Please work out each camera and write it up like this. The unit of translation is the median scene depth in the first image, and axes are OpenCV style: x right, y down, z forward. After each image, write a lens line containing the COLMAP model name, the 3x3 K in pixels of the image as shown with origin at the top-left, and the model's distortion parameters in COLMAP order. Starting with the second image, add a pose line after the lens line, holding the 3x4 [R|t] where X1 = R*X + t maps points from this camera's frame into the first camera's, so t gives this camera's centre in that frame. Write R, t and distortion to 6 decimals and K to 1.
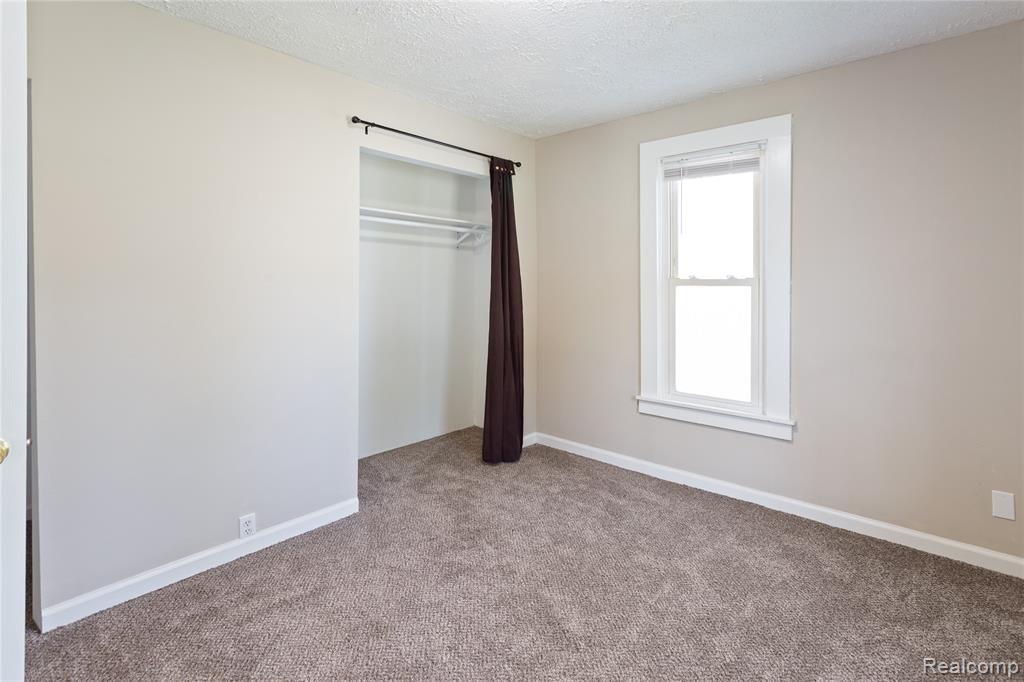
lens RADIAL K [[495.5, 0, 517.4], [0, 495.5, 283.3], [0, 0, 1]] dist [-0.002428, 0.002325]
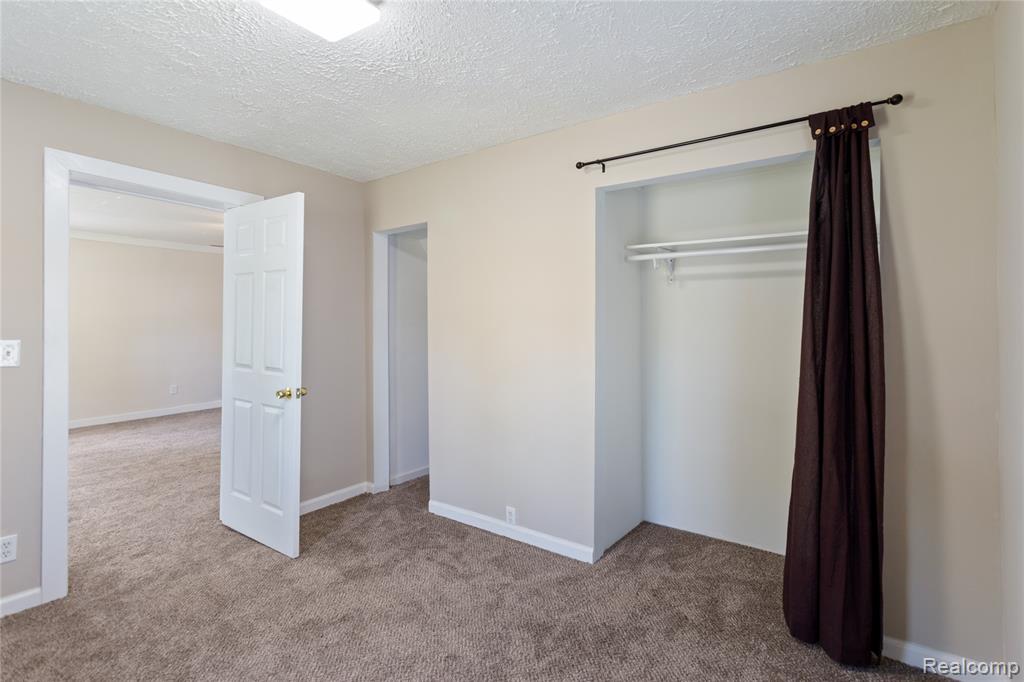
lens RADIAL K [[495.5, 0, 519.8], [0, 495.5, 319.1], [0, 0, 1]] dist [-0.002428, 0.002325]
pose [[0.096612, -0.009812, -0.995274, 0.613243], [-0.006019, 0.999927, -0.010442, -0.007649], [0.995304, 0.006999, 0.096546, 0.735286]]
